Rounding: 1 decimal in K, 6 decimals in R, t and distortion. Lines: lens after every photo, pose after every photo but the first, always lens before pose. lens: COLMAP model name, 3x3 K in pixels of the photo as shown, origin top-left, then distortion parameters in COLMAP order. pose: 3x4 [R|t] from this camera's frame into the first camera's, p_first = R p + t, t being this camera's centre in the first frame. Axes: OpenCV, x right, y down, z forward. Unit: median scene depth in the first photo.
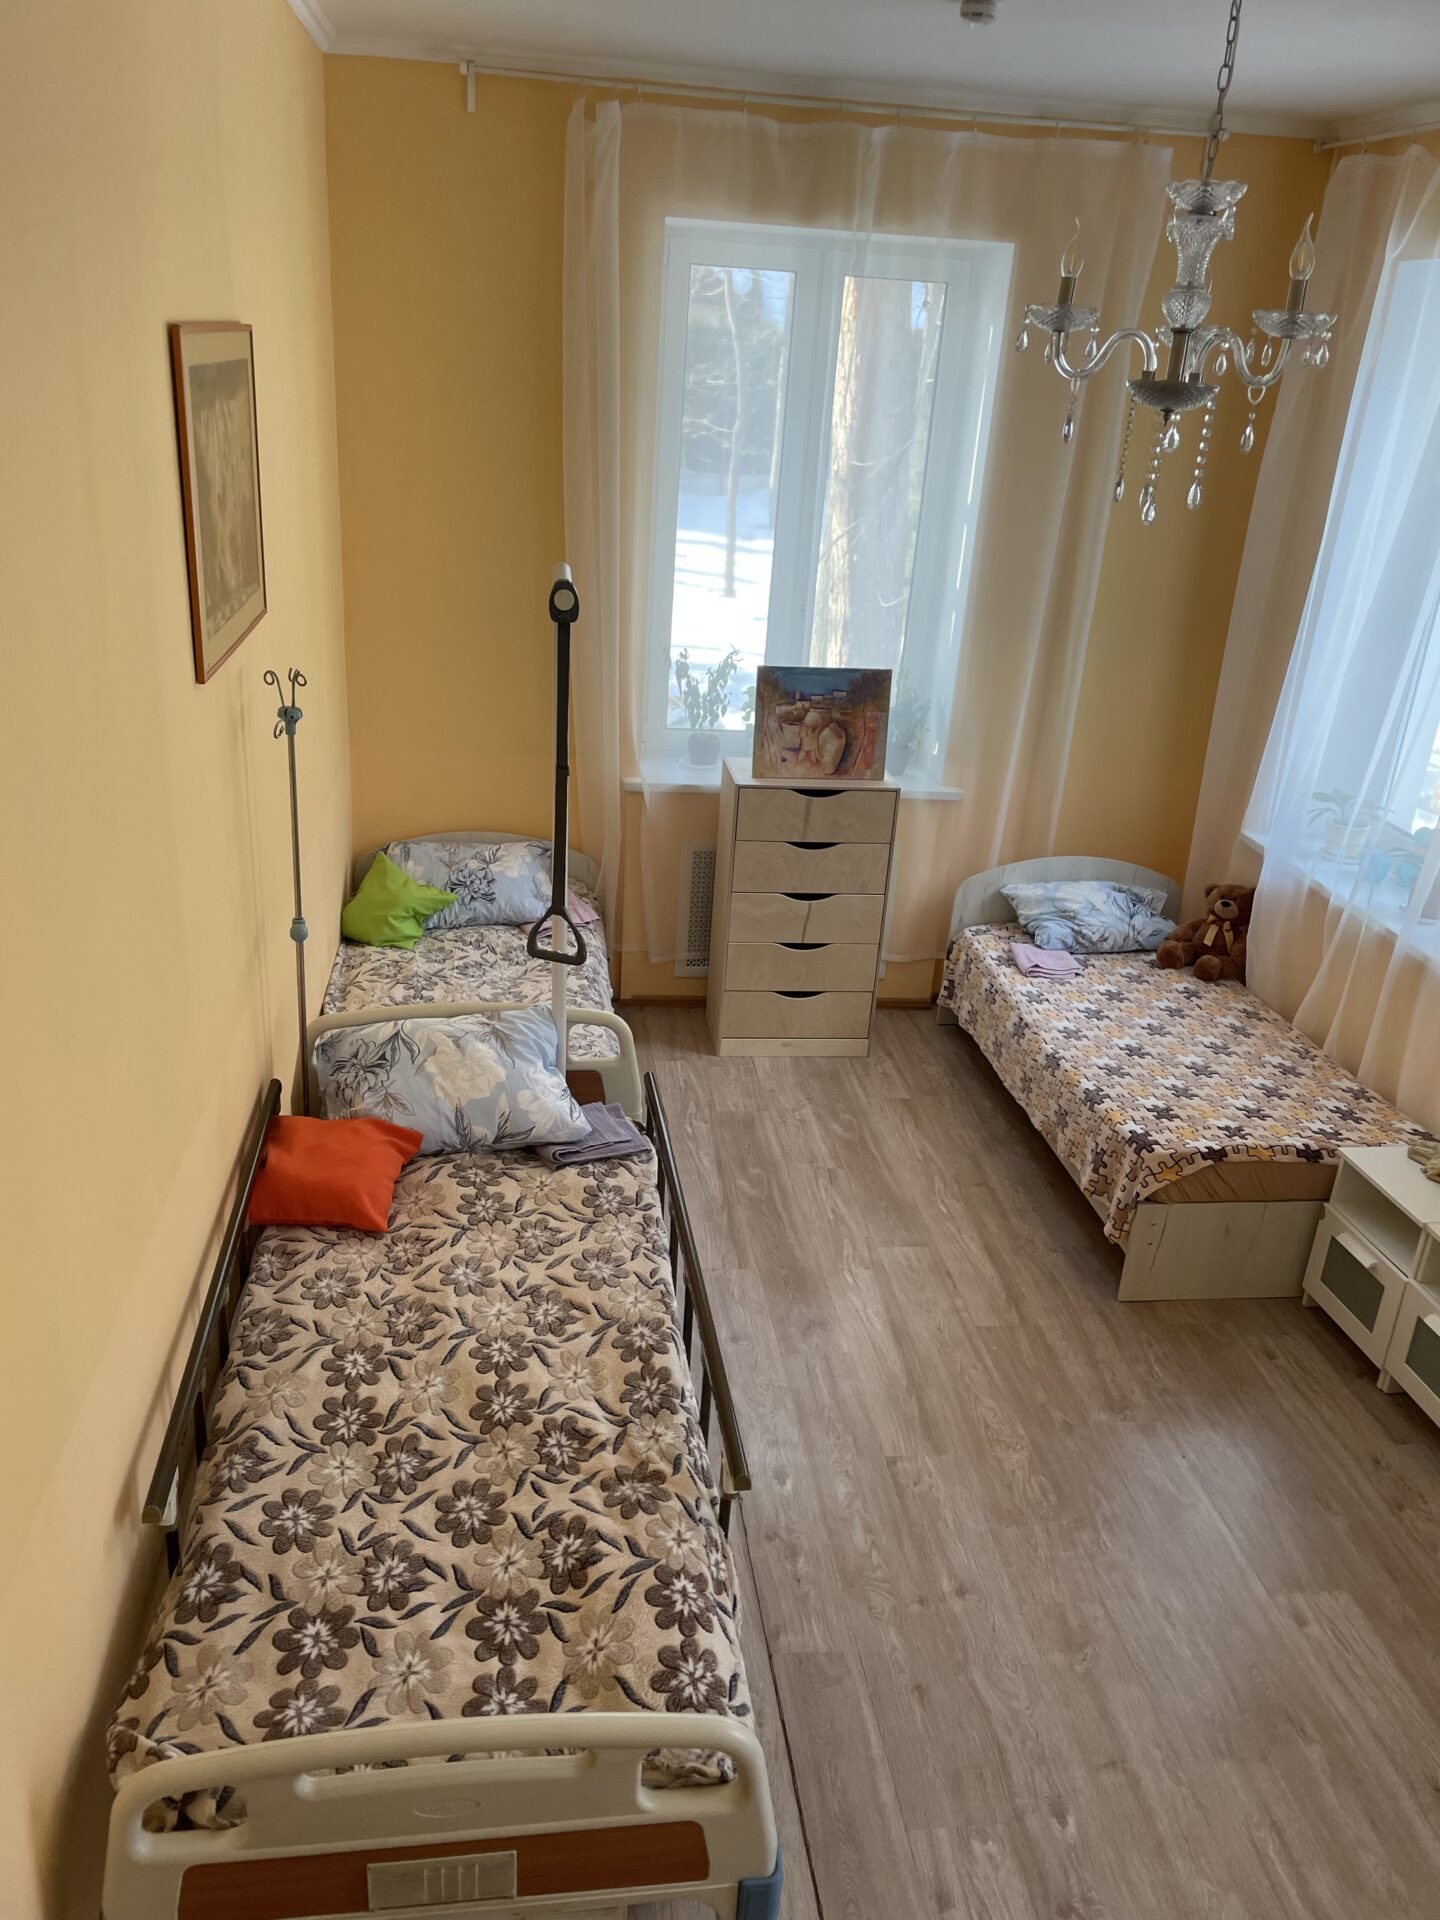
lens RADIAL K [[1439.5, 0, 715.7], [0, 1439.5, 961.0], [0, 0, 1]] dist [-0.010108, -0.011740]
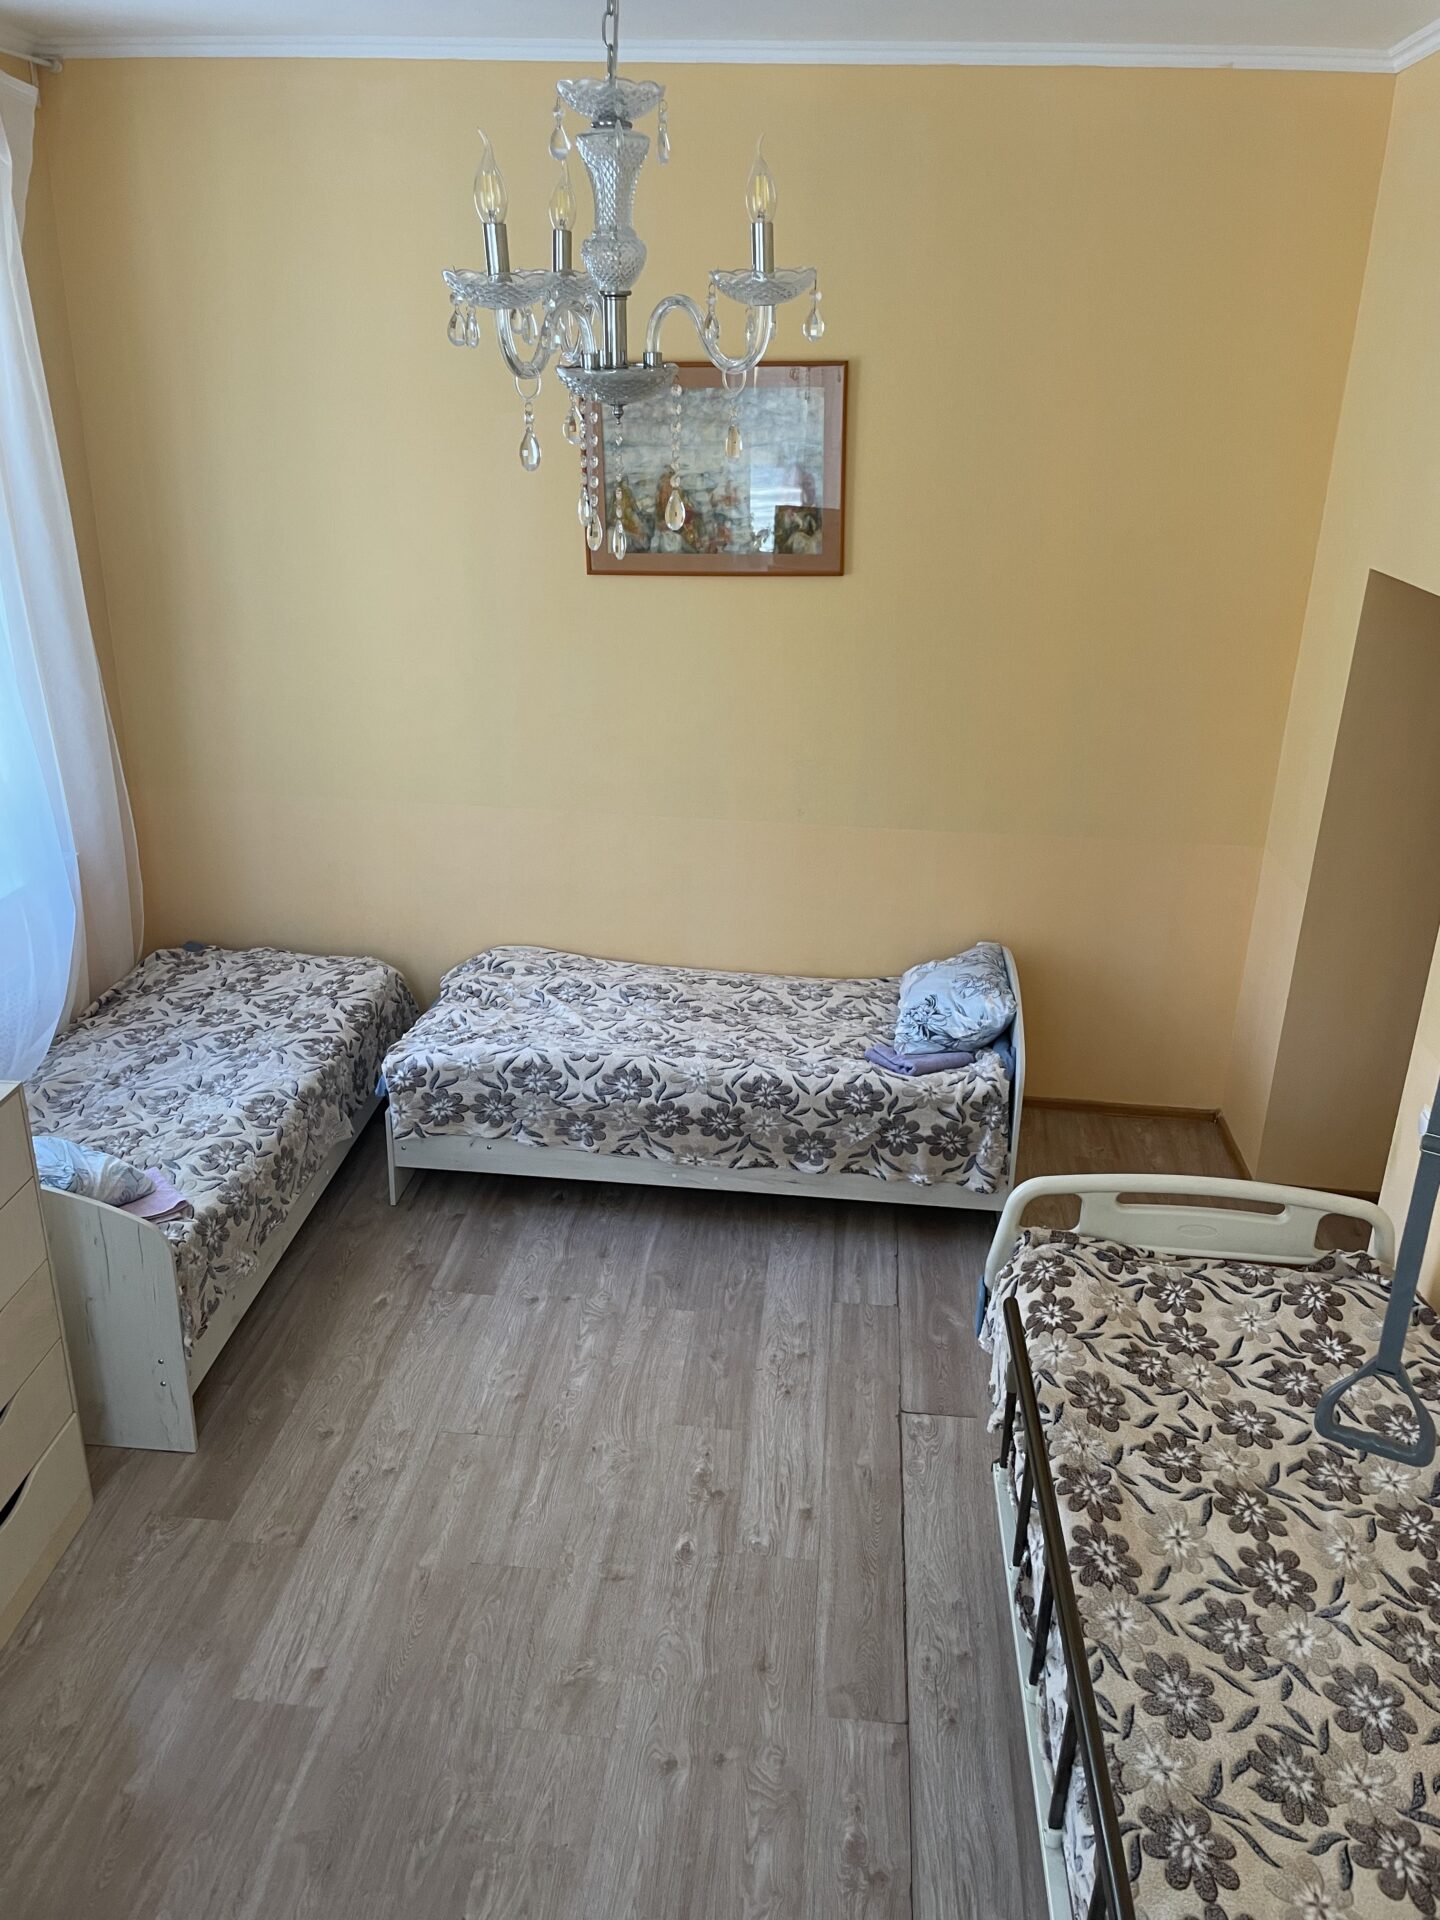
lens RADIAL K [[1439.5, 0, 716.2], [0, 1439.5, 959.8], [0, 0, 1]] dist [-0.010108, -0.011740]
pose [[-0.971336, -0.153902, 0.181164, 0.072278], [0.021404, 0.702398, 0.711463, -0.591980], [-0.236745, 0.694947, -0.678970, 1.433897]]
